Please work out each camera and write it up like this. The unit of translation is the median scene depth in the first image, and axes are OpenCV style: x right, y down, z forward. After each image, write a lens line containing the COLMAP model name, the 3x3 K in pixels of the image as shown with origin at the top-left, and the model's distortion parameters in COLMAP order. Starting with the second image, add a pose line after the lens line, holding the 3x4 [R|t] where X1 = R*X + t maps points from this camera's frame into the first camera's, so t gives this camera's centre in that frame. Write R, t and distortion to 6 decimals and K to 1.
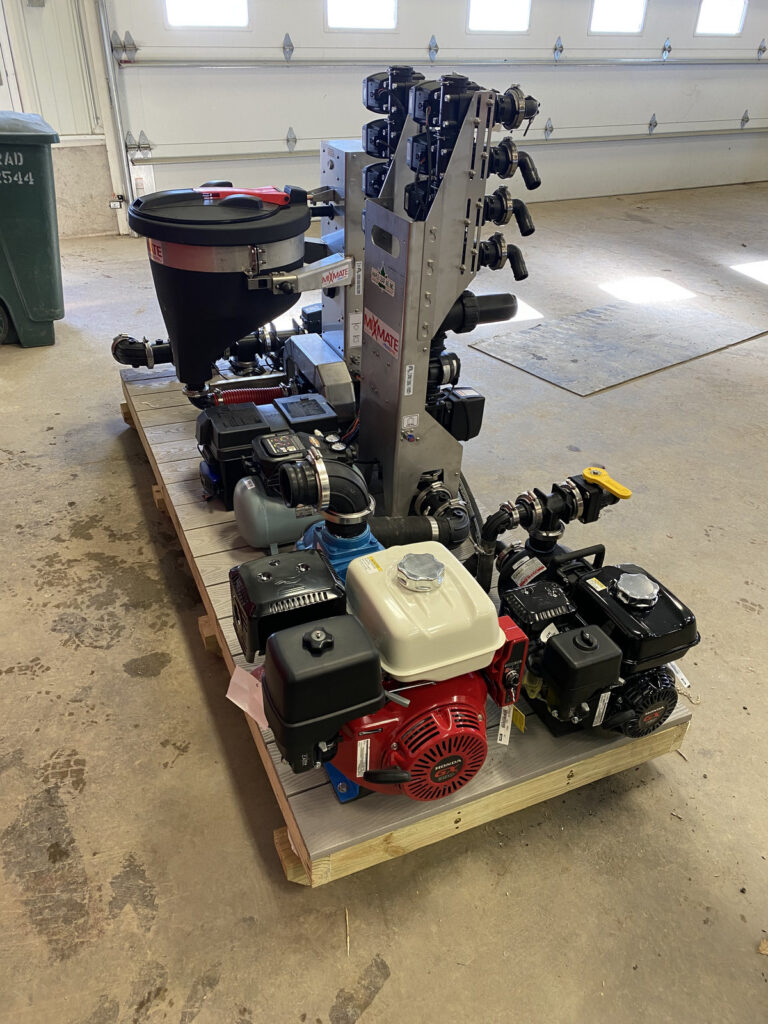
lens RADIAL K [[775.7, 0, 384.0], [0, 775.7, 512.0], [0, 0, 1]] dist [0.007391, 0.000448]
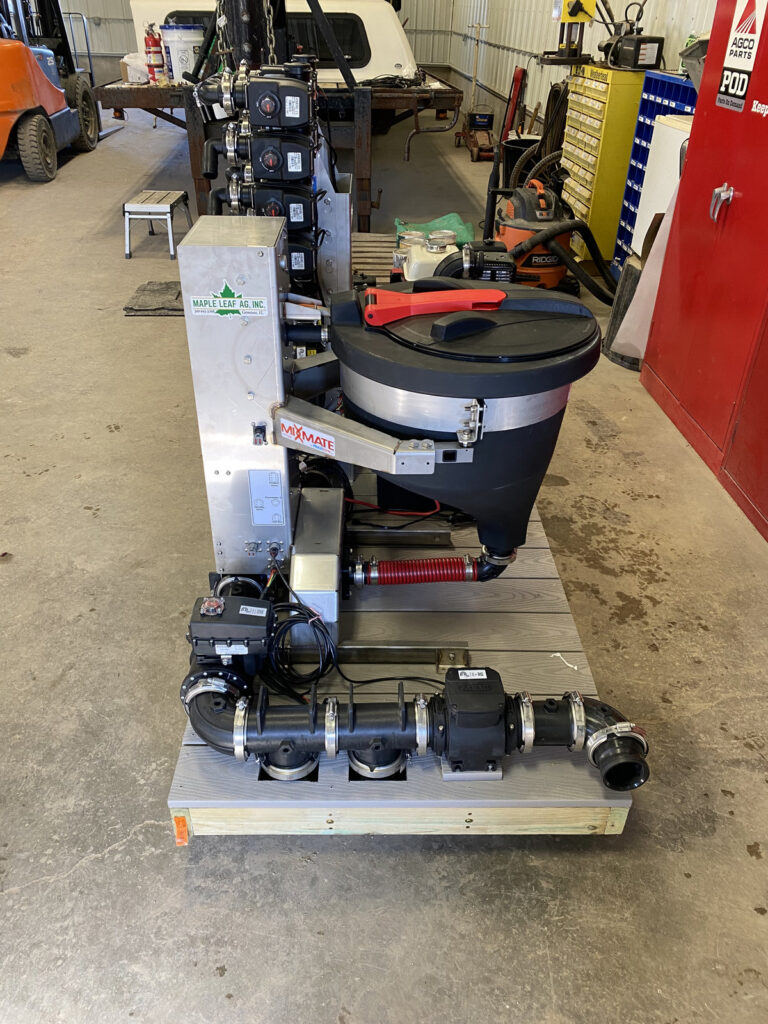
lens RADIAL K [[775.7, 0, 384.0], [0, 775.7, 512.0], [0, 0, 1]] dist [0.007391, 0.000448]
pose [[-0.917847, -0.259805, 0.300096, -0.450283], [0.173937, 0.416329, 0.892422, -1.058179], [-0.356794, 0.871305, -0.336937, 1.595978]]
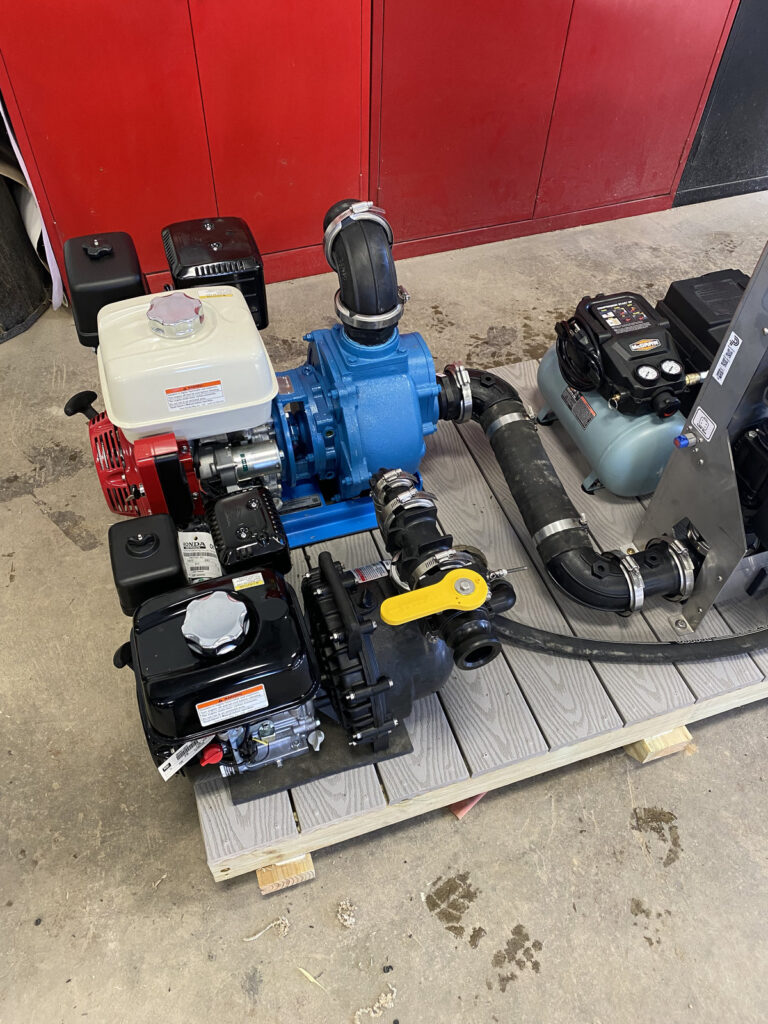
lens RADIAL K [[775.7, 0, 384.0], [0, 775.7, 512.0], [0, 0, 1]] dist [0.007391, 0.000448]
pose [[-0.089894, 0.733152, -0.674098, 0.497185], [-0.573149, 0.515448, 0.637035, -0.317264], [0.814506, 0.443624, 0.373869, 0.614508]]
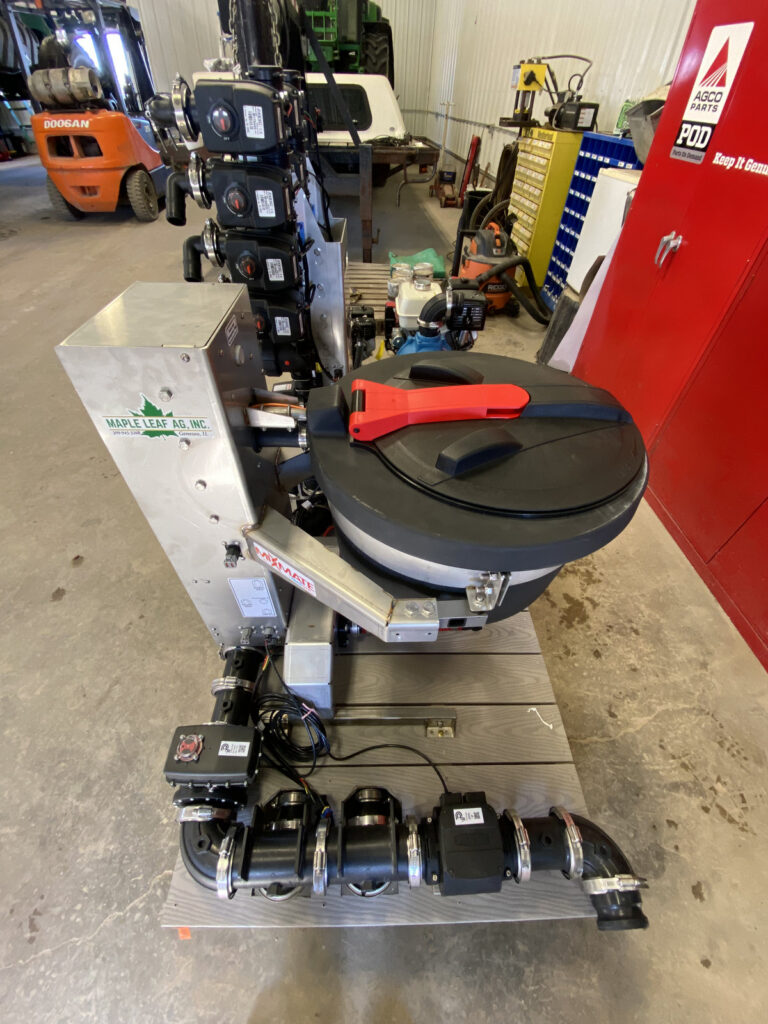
lens RADIAL K [[411.8, 0, 387.8], [0, 411.8, 512.8], [0, 0, 1]] dist [0.012085, -0.017170]
pose [[-0.920527, -0.318142, 0.226750, -0.281939], [0.161876, 0.217635, 0.962513, -0.760753], [-0.355565, 0.922725, -0.148839, 1.290319]]
